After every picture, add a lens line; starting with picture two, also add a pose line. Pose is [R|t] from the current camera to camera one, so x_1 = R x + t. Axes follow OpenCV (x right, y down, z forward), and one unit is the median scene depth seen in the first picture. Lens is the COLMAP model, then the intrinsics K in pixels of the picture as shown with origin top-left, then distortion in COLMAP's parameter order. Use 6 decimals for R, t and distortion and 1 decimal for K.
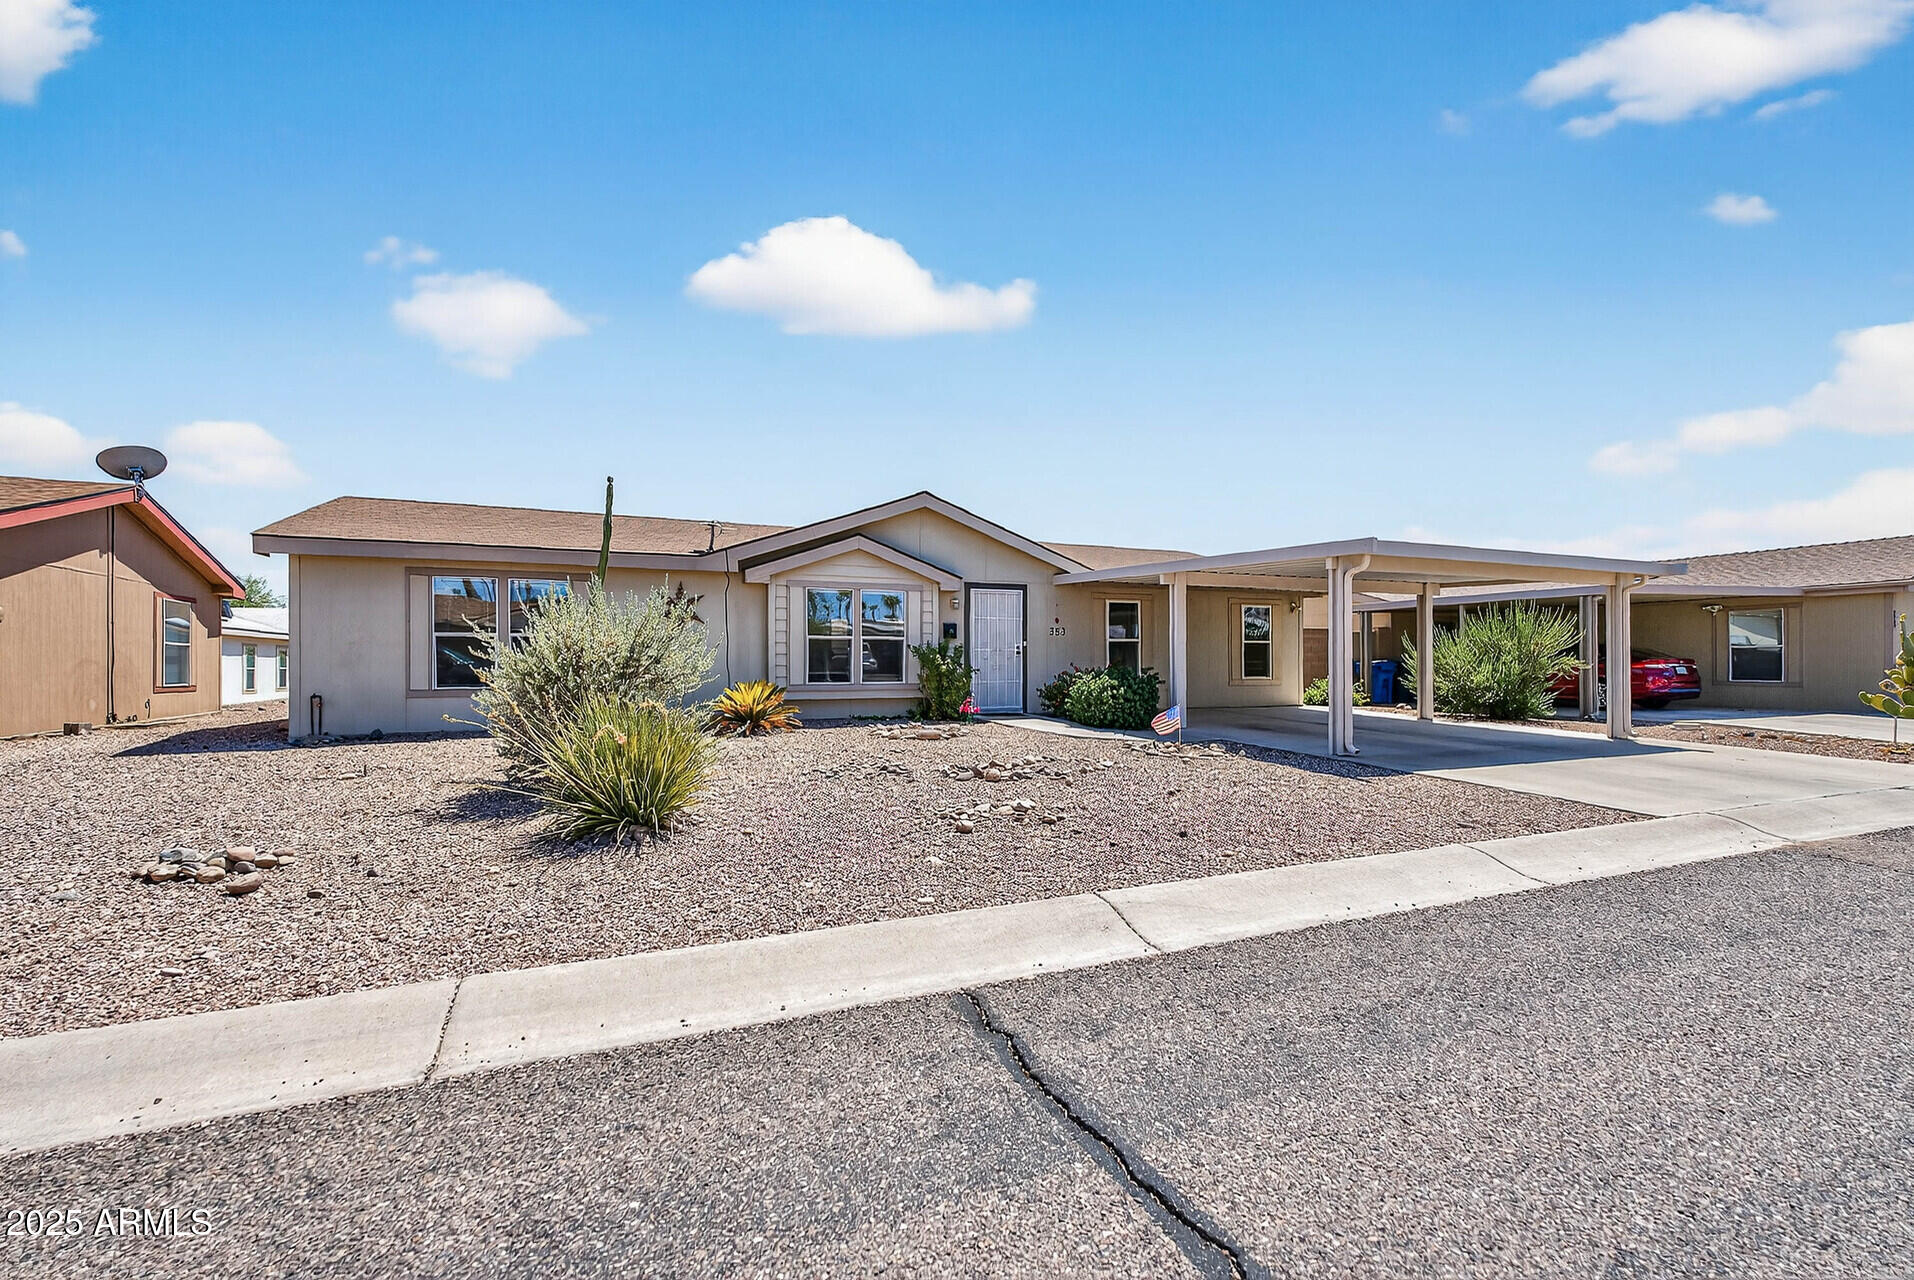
lens RADIAL K [[870.3, 0, 966.5], [0, 870.3, 656.6], [0, 0, 1]] dist [0.014138, 0.000161]
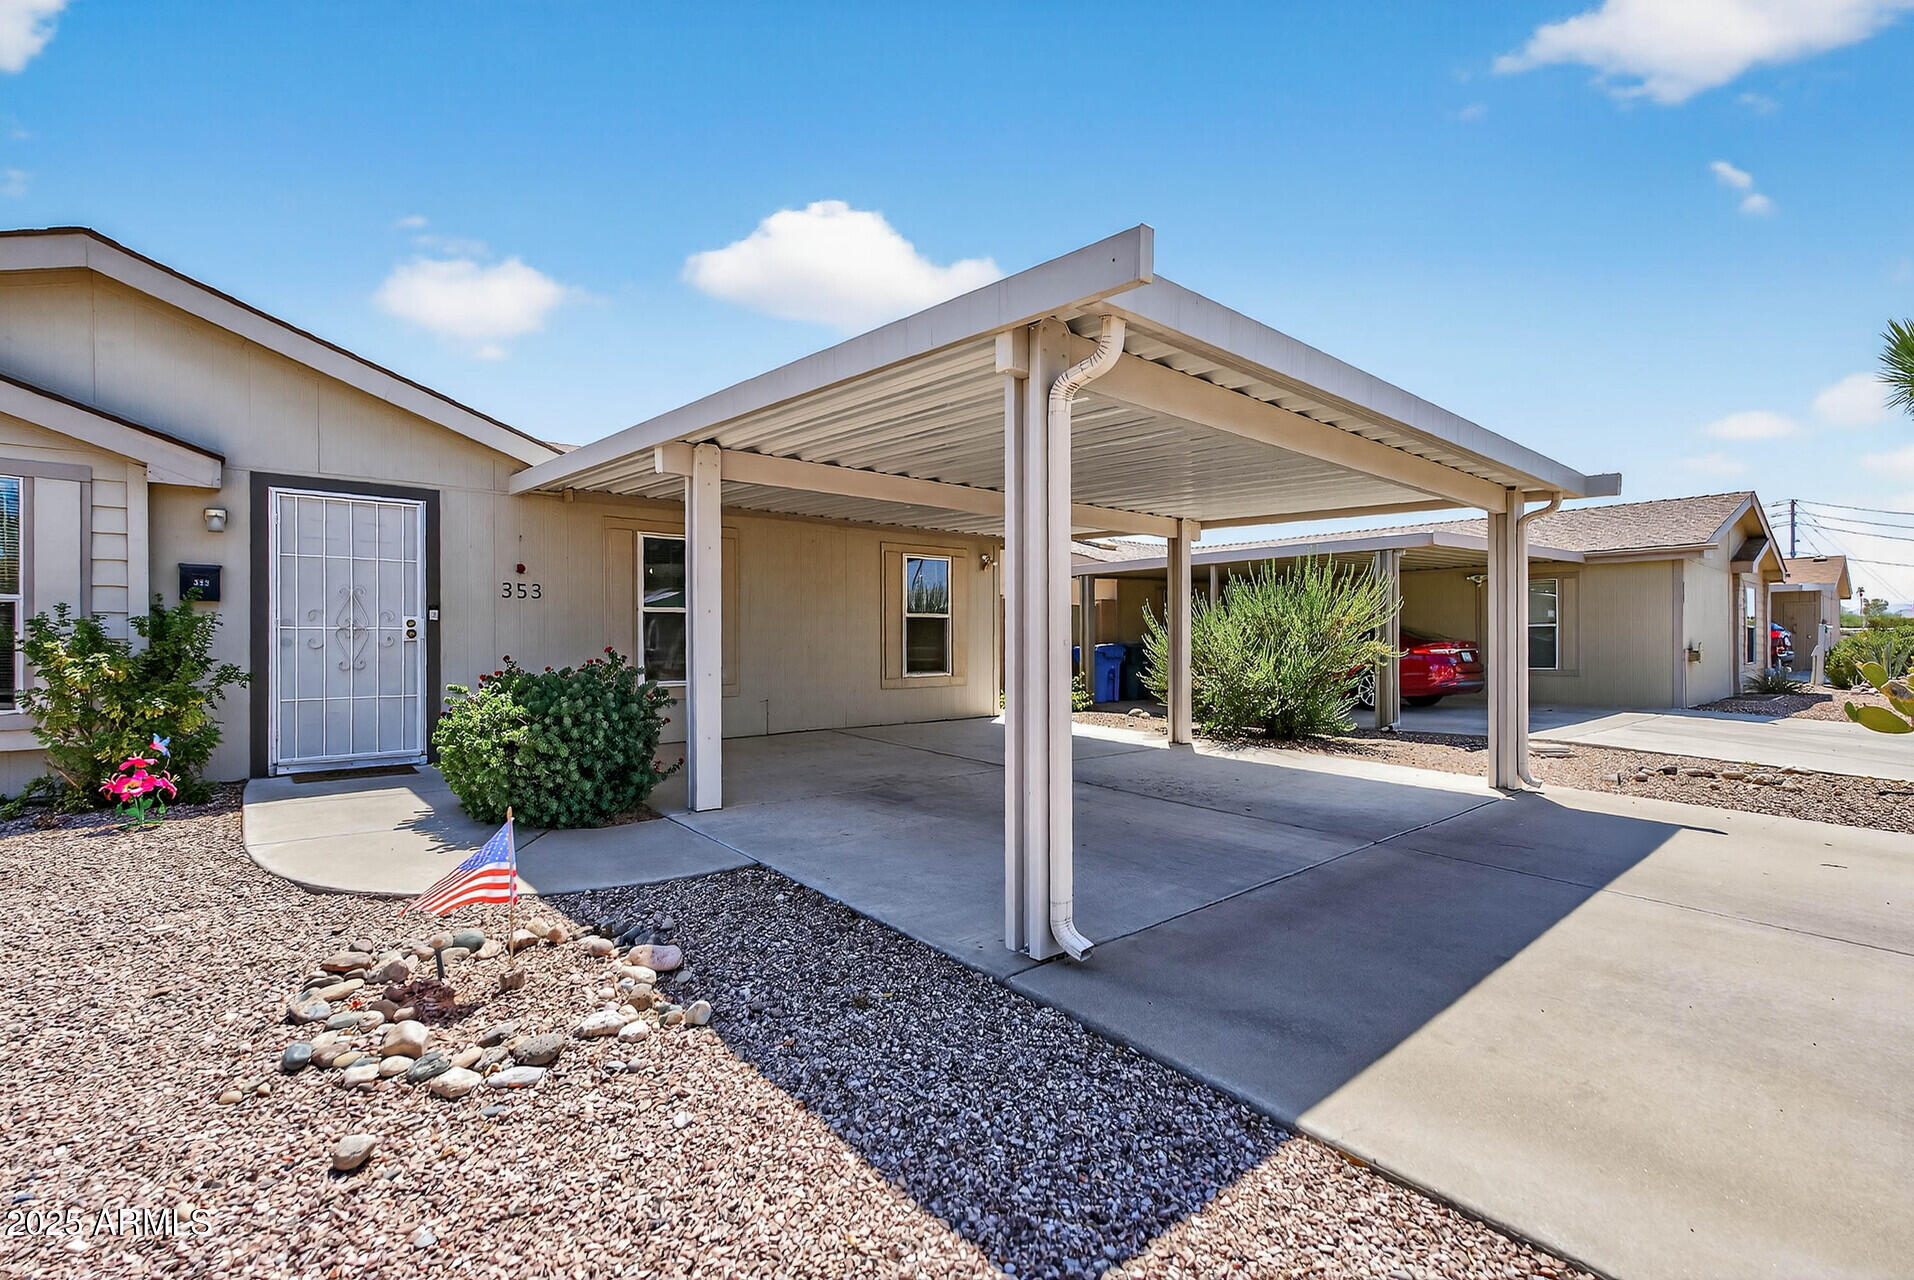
lens RADIAL K [[870.3, 0, 977.0], [0, 870.3, 639.6], [0, 0, 1]] dist [0.014138, 0.000161]
pose [[0.952380, -0.002306, 0.304905, 0.205665], [0.001132, 0.999991, 0.004026, -0.003285], [-0.304912, -0.003489, 0.952374, 0.466522]]
